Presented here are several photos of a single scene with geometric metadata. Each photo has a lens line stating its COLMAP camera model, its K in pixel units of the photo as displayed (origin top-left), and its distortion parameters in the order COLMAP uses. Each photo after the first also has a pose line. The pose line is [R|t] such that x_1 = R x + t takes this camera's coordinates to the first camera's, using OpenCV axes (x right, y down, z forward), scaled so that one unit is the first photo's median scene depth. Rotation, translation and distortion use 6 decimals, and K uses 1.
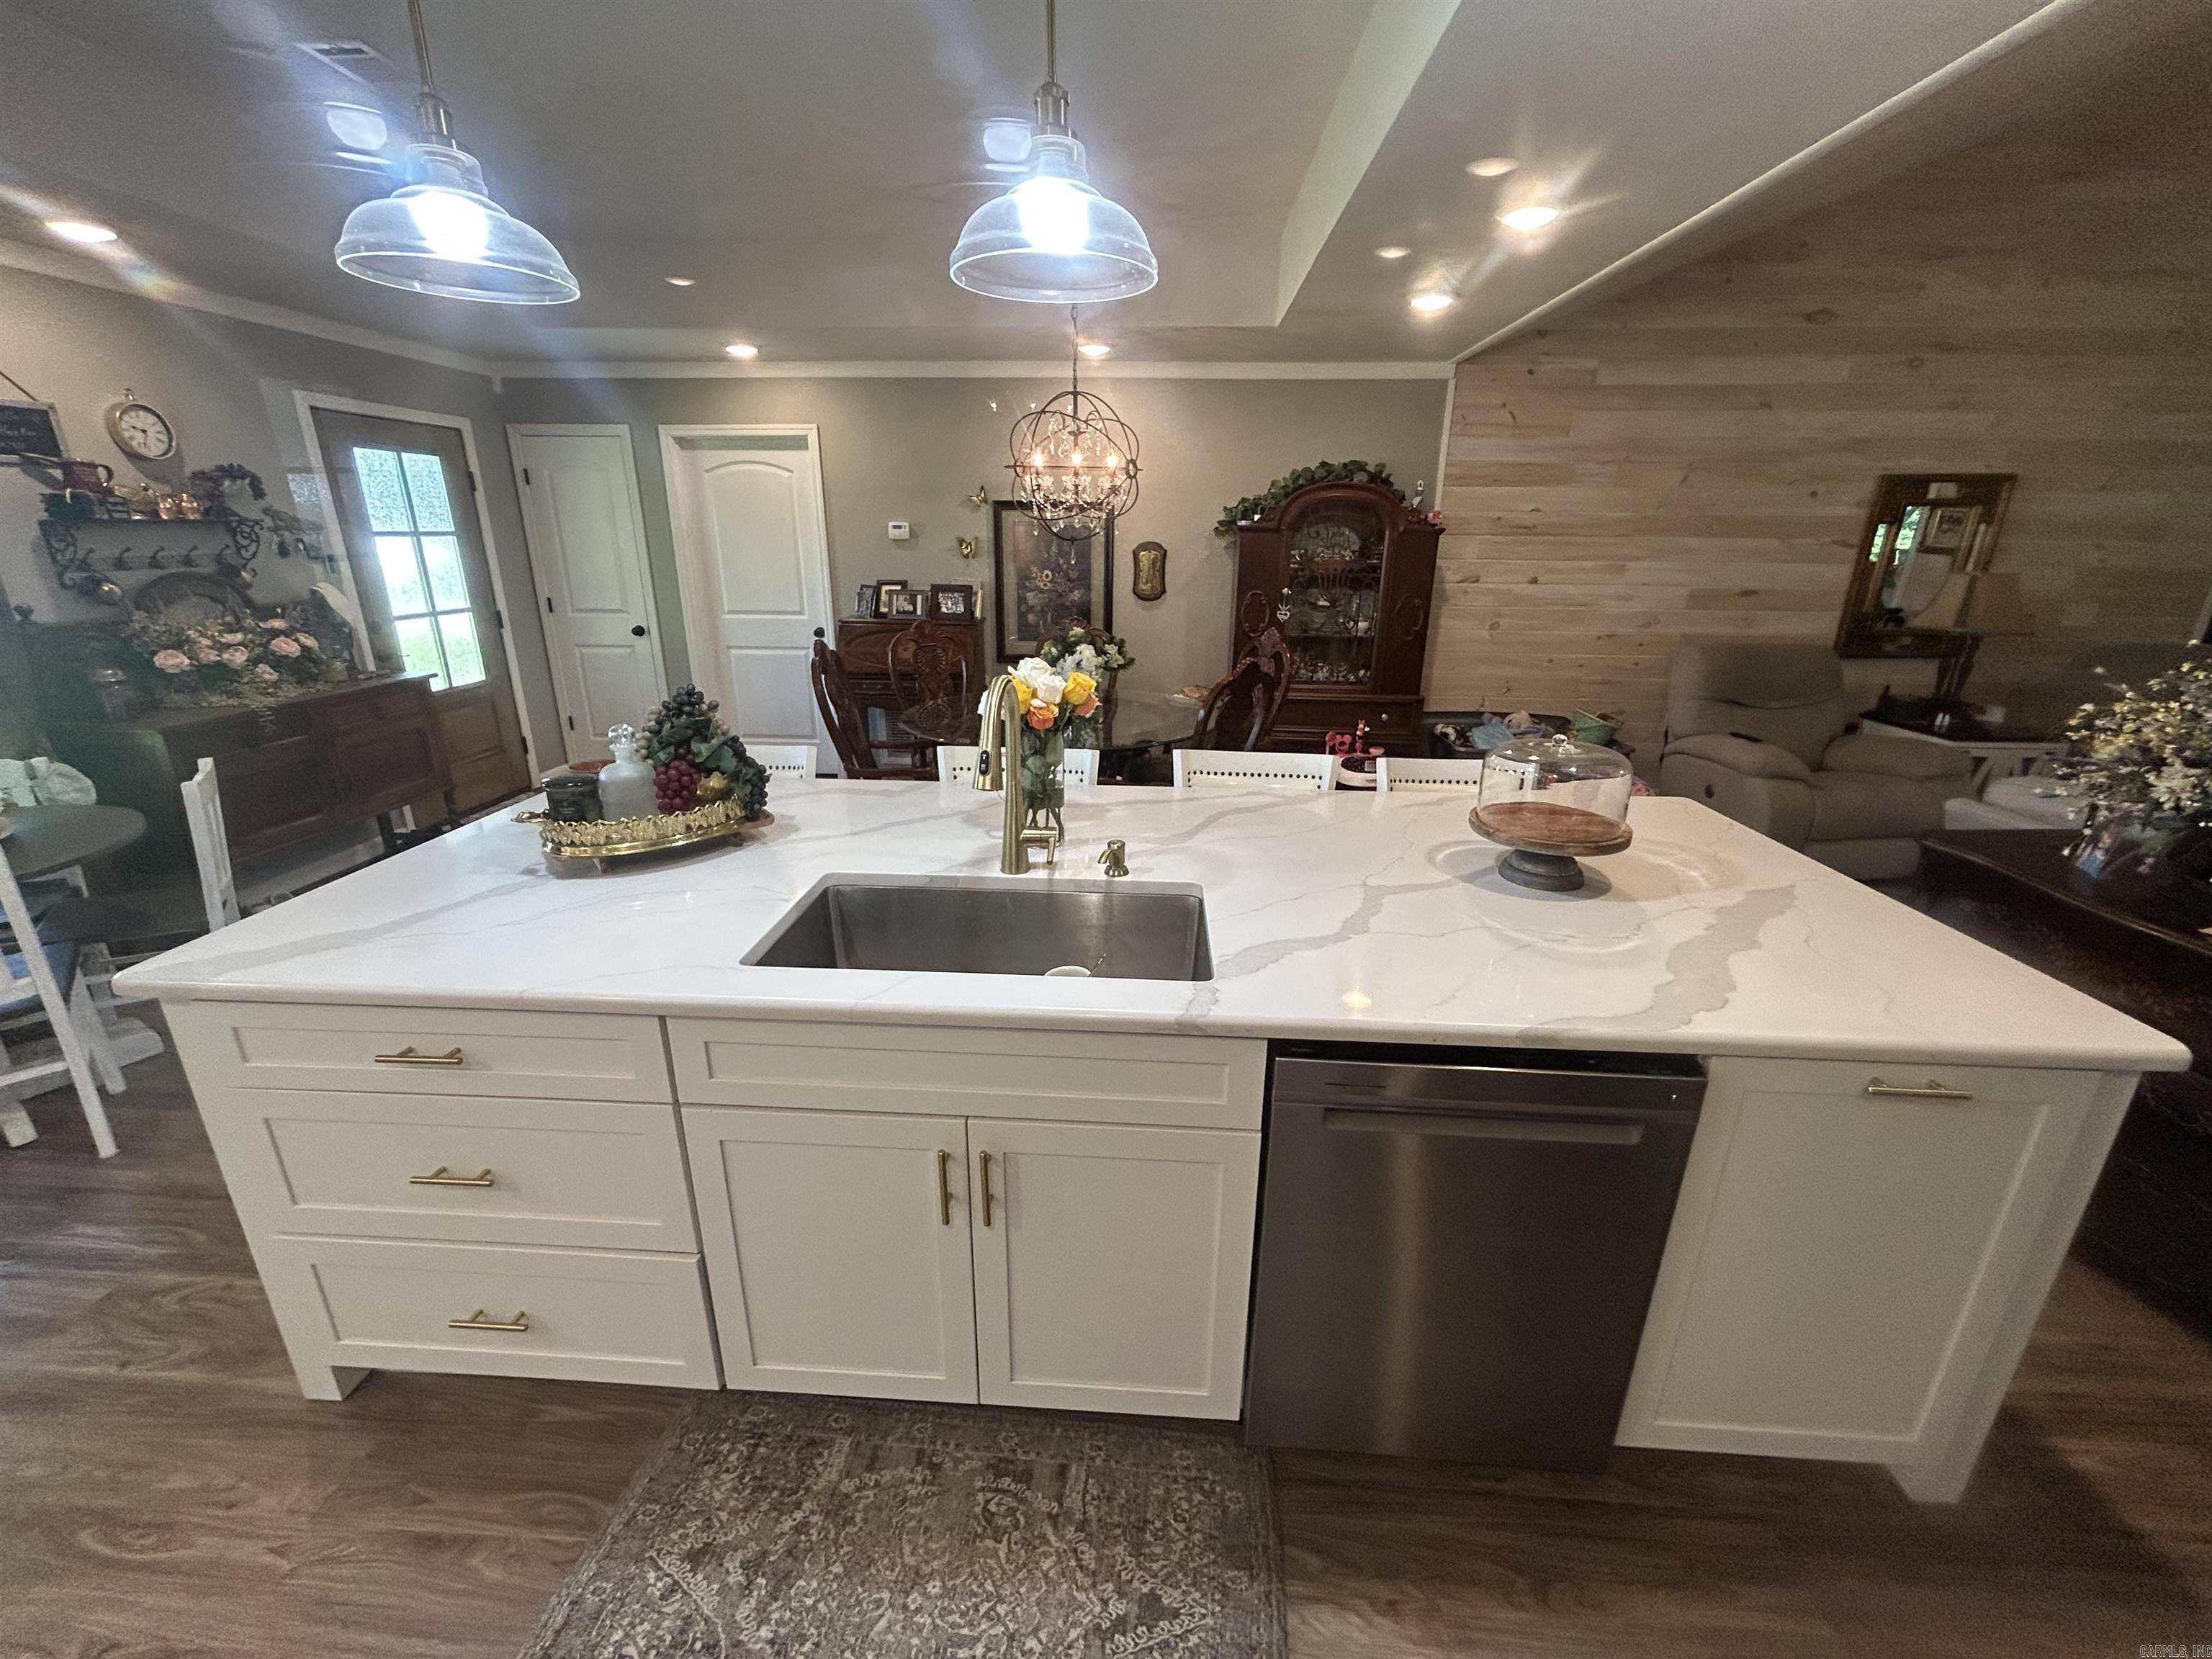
lens RADIAL K [[896.2, 0, 1099.8], [0, 896.2, 825.1], [0, 0, 1]] dist [-0.000910, 0.000441]
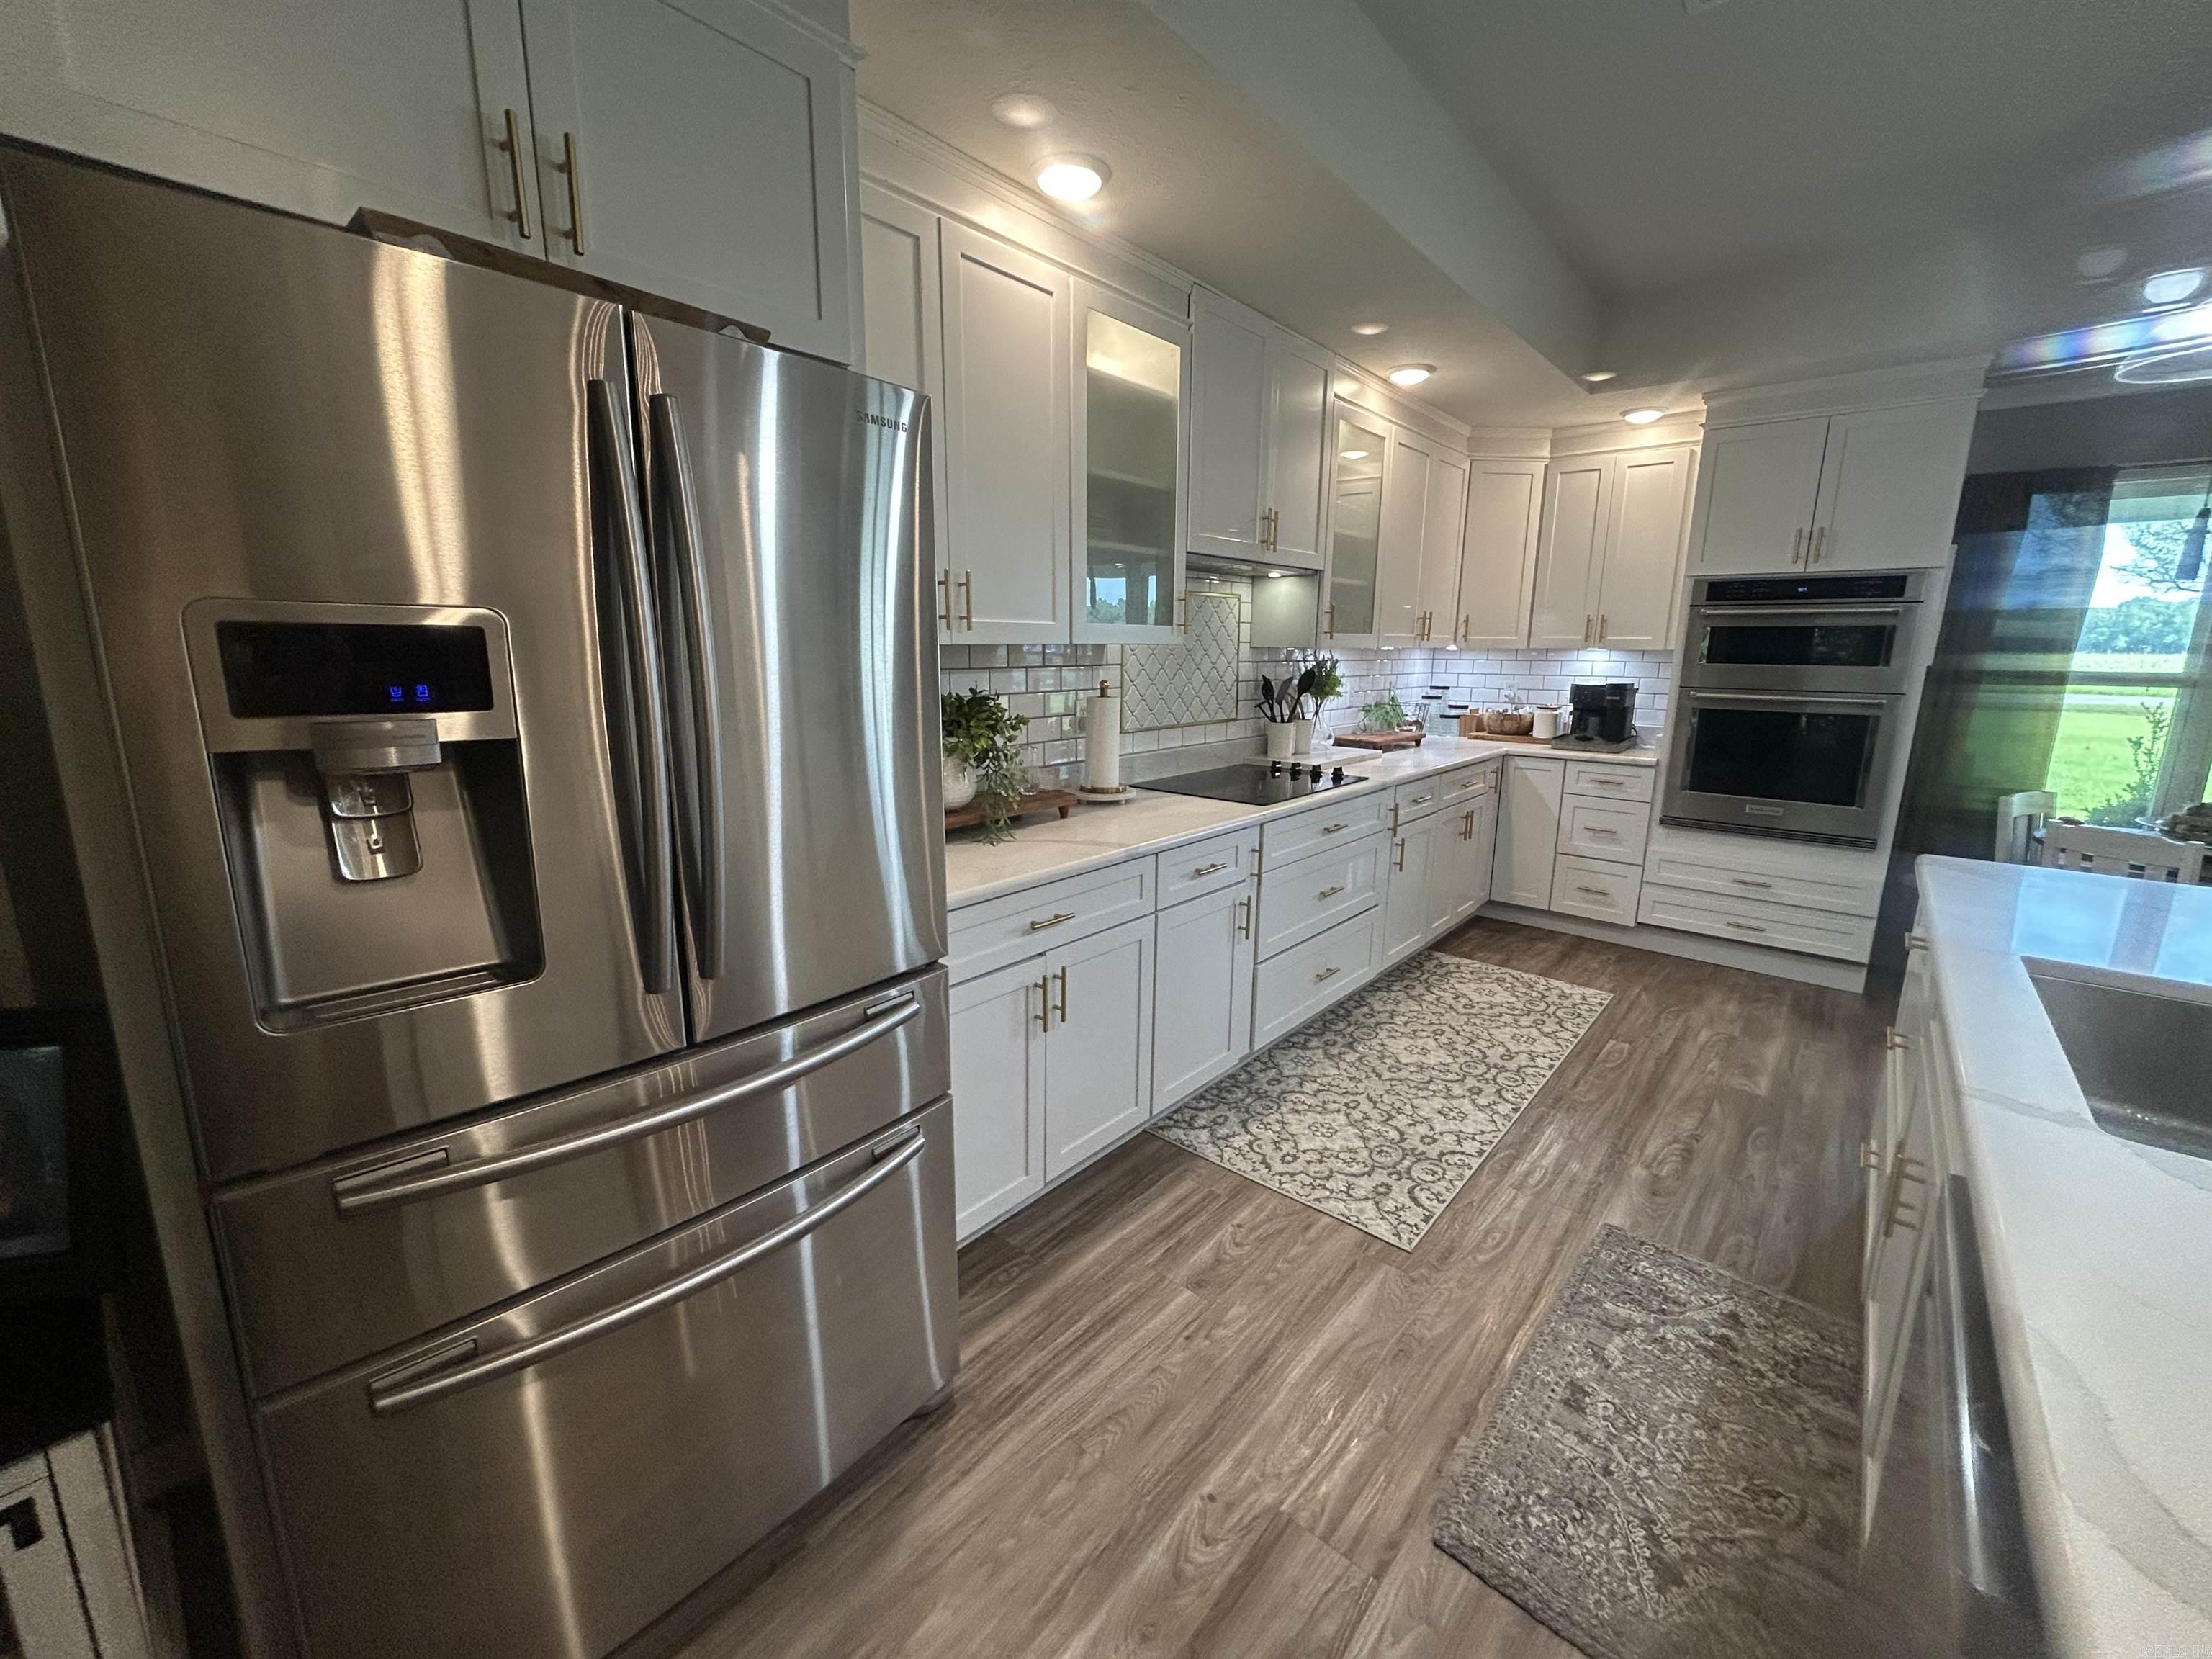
lens RADIAL K [[896.2, 0, 1099.7], [0, 896.2, 824.9], [0, 0, 1]] dist [-0.000910, 0.000441]
pose [[-0.602961, 0.146068, -0.784285, 0.322634], [-0.263263, 0.891592, 0.368451, -0.025903], [0.753081, 0.428635, -0.499141, 0.189897]]
